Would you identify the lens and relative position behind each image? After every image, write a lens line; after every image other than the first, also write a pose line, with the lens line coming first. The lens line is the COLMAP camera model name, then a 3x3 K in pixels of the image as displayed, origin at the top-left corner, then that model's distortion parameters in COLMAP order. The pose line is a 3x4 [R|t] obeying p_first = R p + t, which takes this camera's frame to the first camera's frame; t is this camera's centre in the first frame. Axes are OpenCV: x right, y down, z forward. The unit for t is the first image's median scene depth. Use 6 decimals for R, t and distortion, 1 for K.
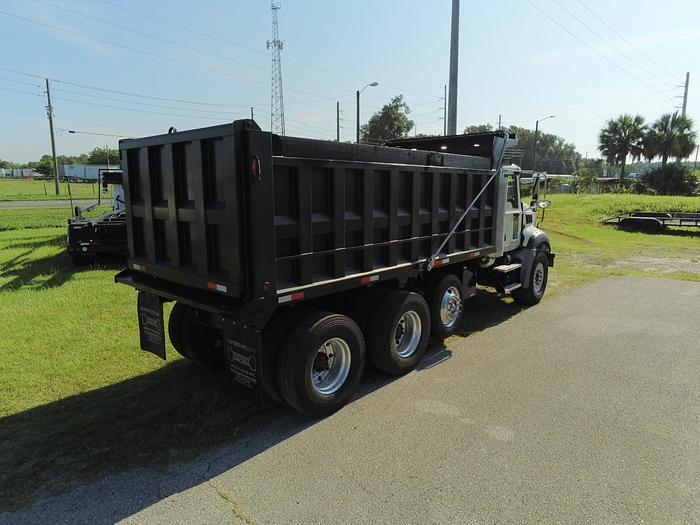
lens RADIAL K [[456.9, 0, 350.1], [0, 456.9, 262.5], [0, 0, 1]] dist [0.003948, 0.003497]
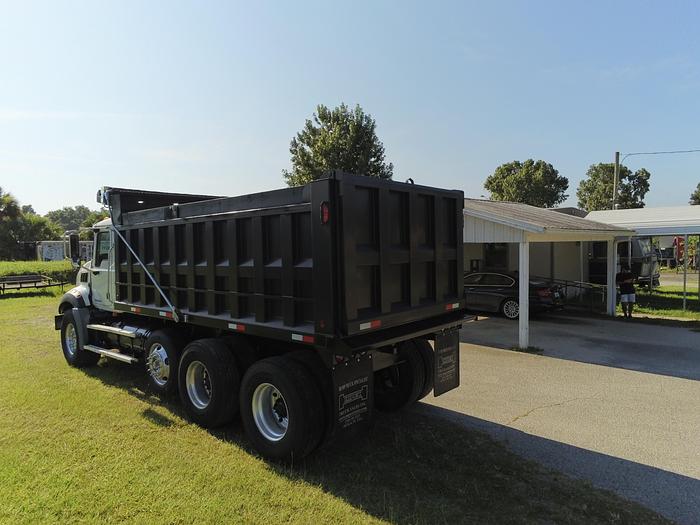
lens RADIAL K [[456.9, 0, 348.5], [0, 456.9, 262.7], [0, 0, 1]] dist [0.003948, 0.003497]
pose [[-0.012549, -0.022997, 0.999657, -1.544241], [0.175135, 0.984231, 0.024841, -0.150754], [-0.984464, 0.175387, -0.008323, 1.229336]]
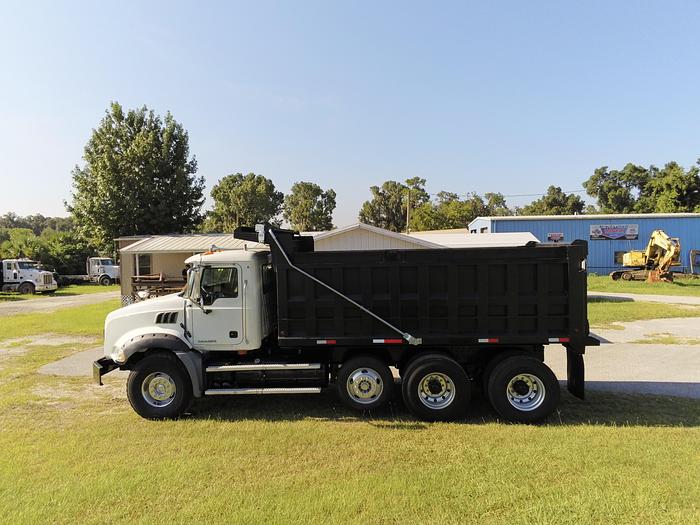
lens RADIAL K [[456.9, 0, 350.8], [0, 456.9, 262.4], [0, 0, 1]] dist [0.003948, 0.003497]
pose [[-0.618655, -0.003518, 0.785655, -1.512146], [0.150663, 0.980900, 0.123031, -0.226906], [-0.771081, 0.194482, -0.606309, 1.528234]]
